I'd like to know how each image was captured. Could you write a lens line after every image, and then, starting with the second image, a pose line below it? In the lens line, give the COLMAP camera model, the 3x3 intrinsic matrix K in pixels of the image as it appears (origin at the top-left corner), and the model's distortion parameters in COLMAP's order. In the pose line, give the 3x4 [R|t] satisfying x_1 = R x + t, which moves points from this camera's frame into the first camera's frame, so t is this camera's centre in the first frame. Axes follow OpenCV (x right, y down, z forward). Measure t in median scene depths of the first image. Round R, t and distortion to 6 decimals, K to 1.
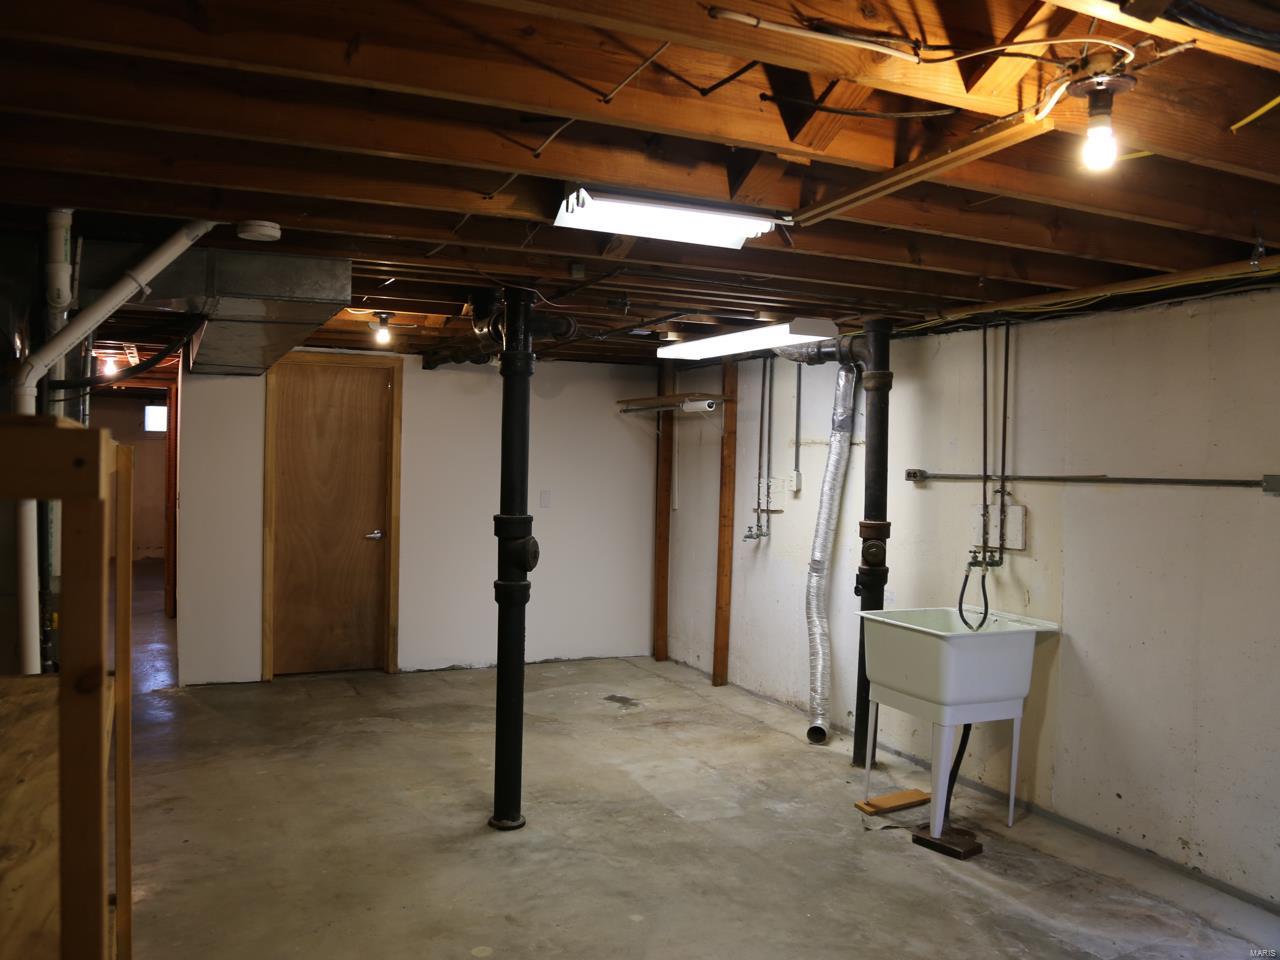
lens RADIAL K [[1008.5, 0, 632.1], [0, 1008.5, 470.9], [0, 0, 1]] dist [-0.028674, 0.017559]
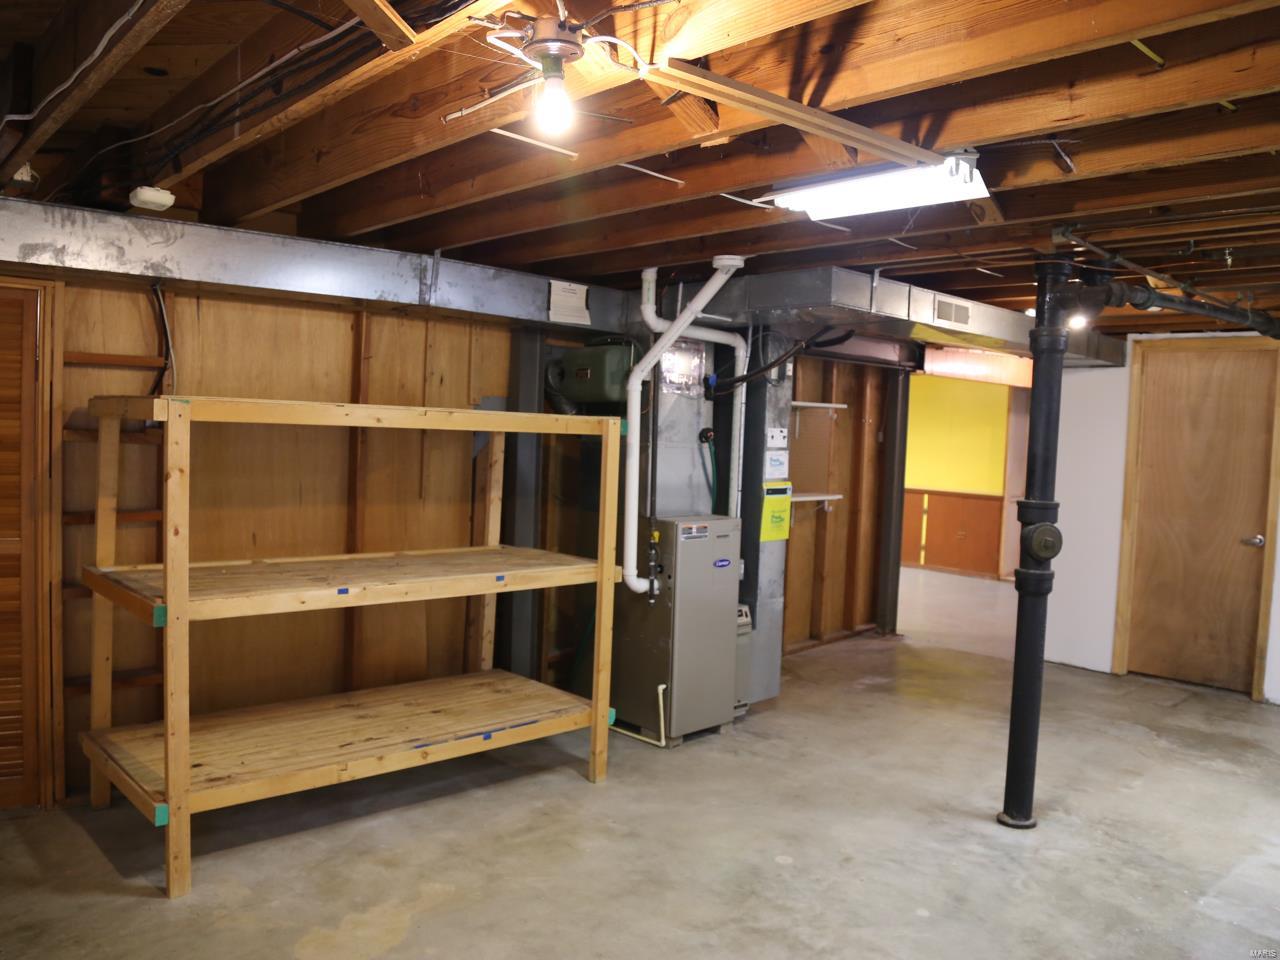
lens RADIAL K [[1008.5, 0, 632.0], [0, 1008.5, 490.6], [0, 0, 1]] dist [-0.028674, 0.017559]
pose [[0.309487, 0.041384, -0.950003, 0.642831], [-0.038880, 0.998768, 0.030842, 0.023482], [0.950109, 0.027391, 0.310715, 0.349897]]
